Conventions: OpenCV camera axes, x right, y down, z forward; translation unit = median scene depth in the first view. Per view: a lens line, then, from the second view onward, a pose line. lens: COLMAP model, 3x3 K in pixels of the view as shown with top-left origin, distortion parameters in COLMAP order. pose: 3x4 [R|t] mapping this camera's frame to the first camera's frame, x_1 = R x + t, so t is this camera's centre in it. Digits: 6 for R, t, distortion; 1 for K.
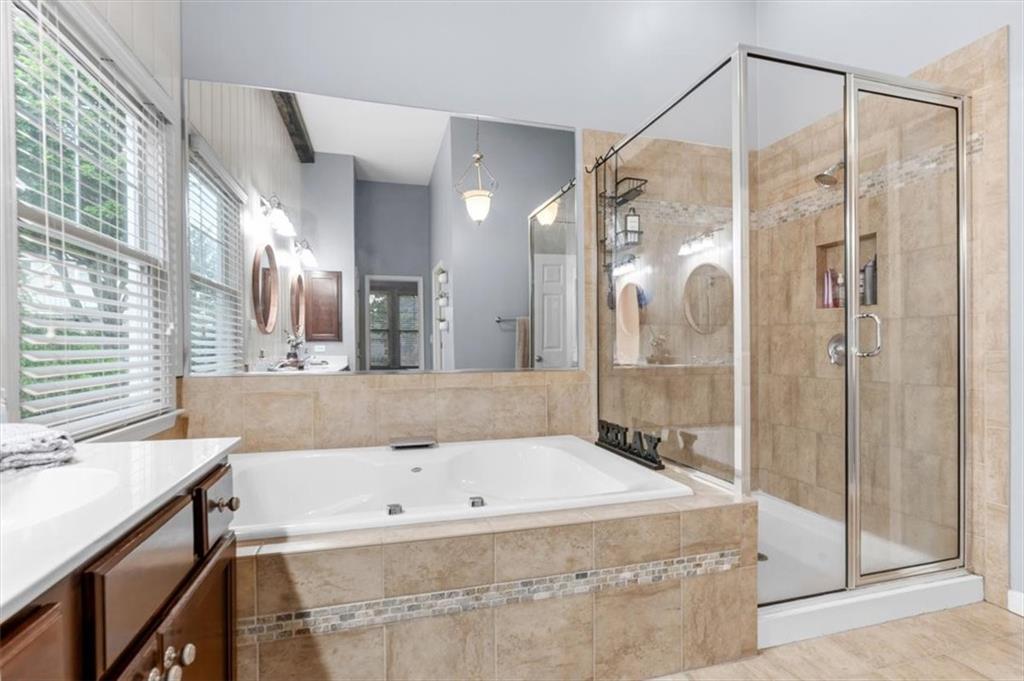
lens RADIAL K [[478.2, 0, 505.8], [0, 478.2, 351.3], [0, 0, 1]] dist [-0.008113, 0.001066]
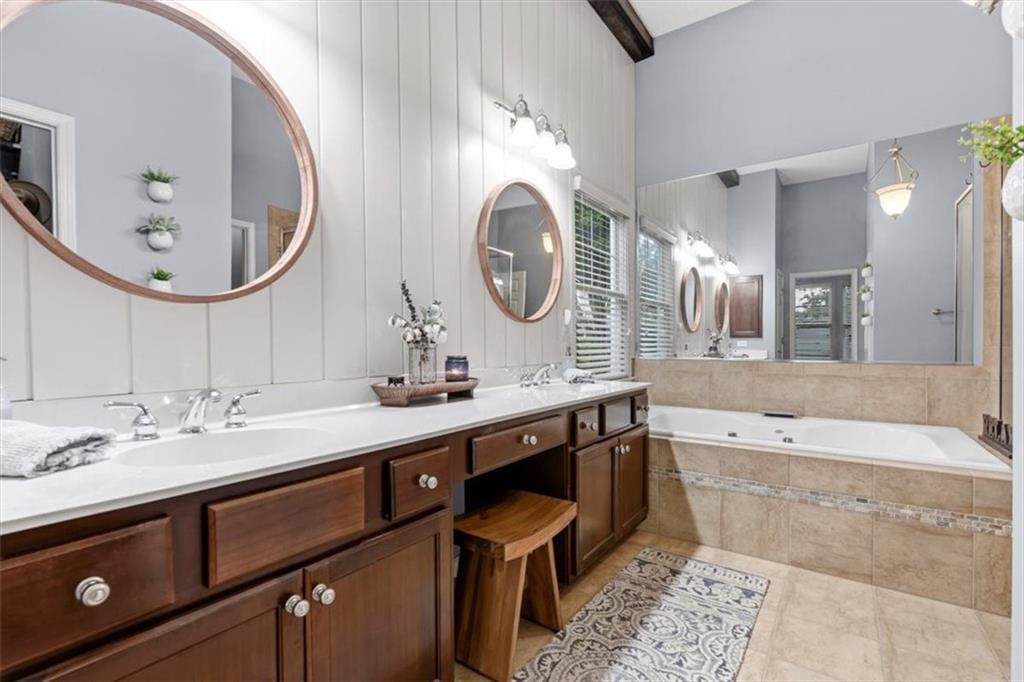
lens RADIAL K [[478.2, 0, 506.0], [0, 478.2, 343.1], [0, 0, 1]] dist [-0.008113, 0.001066]
pose [[0.634765, 0.002865, -0.772700, 0.445260], [-0.008422, 0.999959, -0.003212, 0.006191], [0.772660, 0.008547, 0.634763, -0.569012]]
